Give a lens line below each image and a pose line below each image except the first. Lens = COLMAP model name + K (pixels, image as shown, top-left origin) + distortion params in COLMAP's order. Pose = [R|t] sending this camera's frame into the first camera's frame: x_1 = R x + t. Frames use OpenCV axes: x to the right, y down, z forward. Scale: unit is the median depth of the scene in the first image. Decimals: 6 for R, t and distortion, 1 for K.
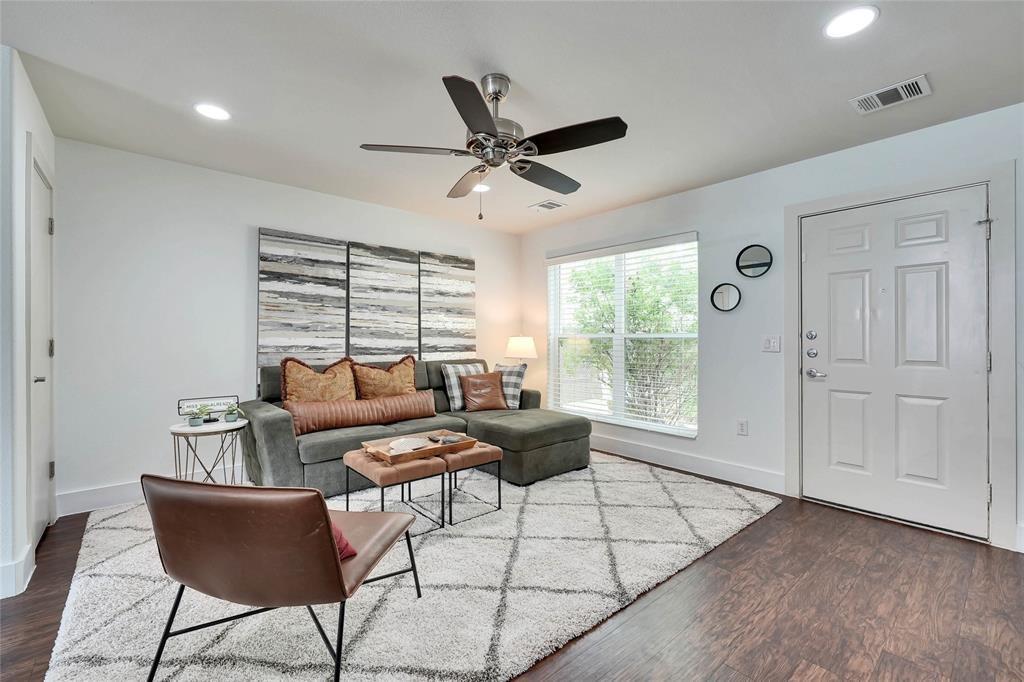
lens RADIAL K [[434.1, 0, 512.0], [0, 434.1, 341.0], [0, 0, 1]] dist [-0.000366, -0.000016]
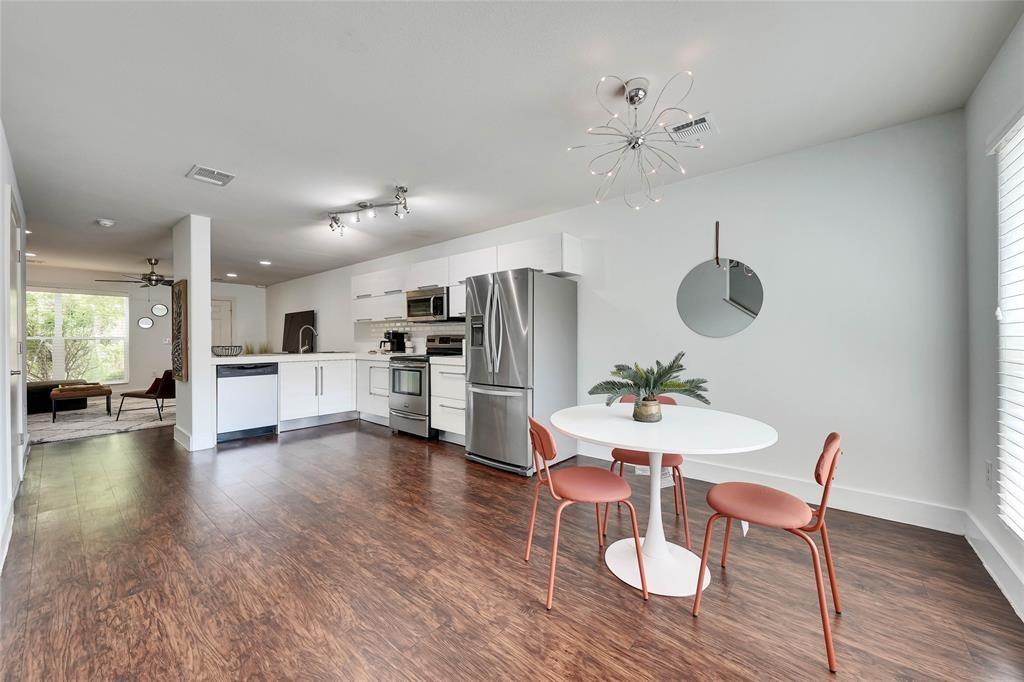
lens RADIAL K [[398.2, 0, 506.5], [0, 398.2, 337.7], [0, 0, 1]] dist [-0.000403, -0.000027]
pose [[-0.134318, 0.001795, 0.990937, -1.780647], [0.009275, 0.999957, -0.000554, 0.000456], [-0.990895, 0.009117, -0.134329, -0.635010]]
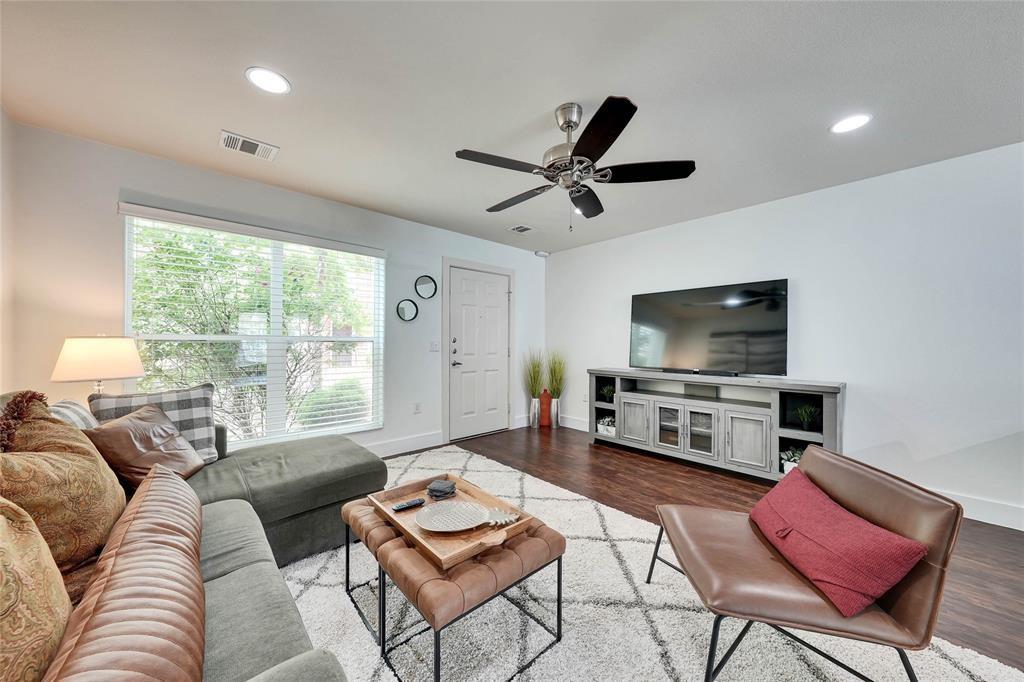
lens RADIAL K [[356.6, 0, 512.0], [0, 356.6, 341.0], [0, 0, 1]] dist [-0.001727, -0.000104]
pose [[-0.026966, 0.000914, 0.999636, -0.514027], [0.000480, 0.999999, -0.000901, -0.006409], [-0.999636, 0.000455, -0.026966, 0.640673]]
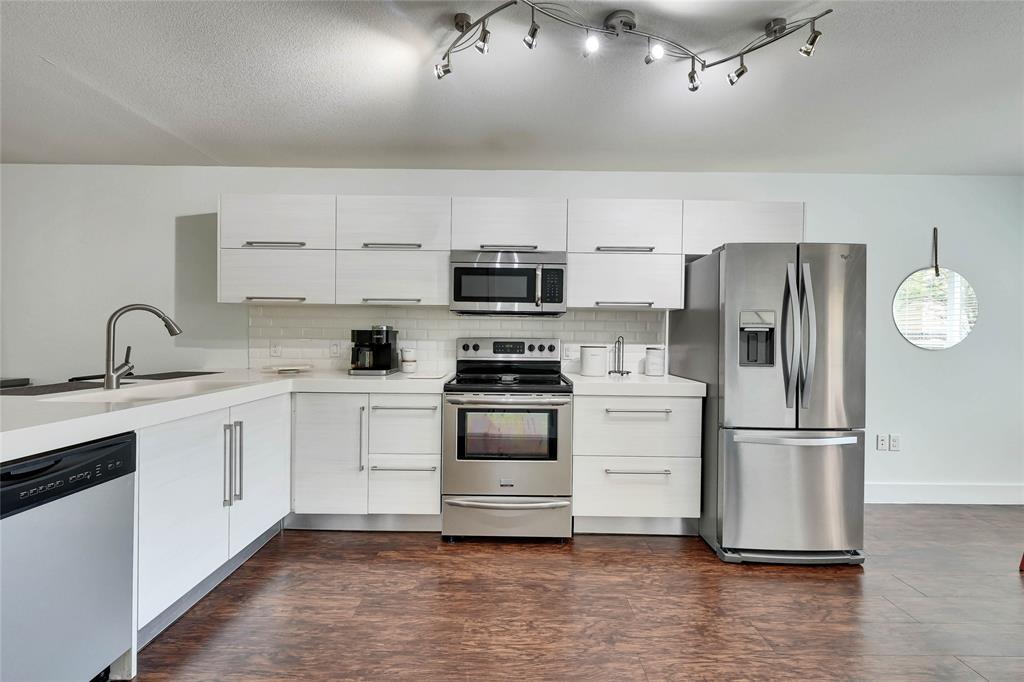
lens RADIAL K [[414.1, 0, 509.9], [0, 414.1, 335.5], [0, 0, 1]] dist [0.001883, 0.000102]
pose [[-0.758913, -0.013128, 0.651060, -0.999406], [-0.010011, 0.999914, 0.008493, -0.020258], [-0.651115, -0.000073, -0.758979, -0.068548]]
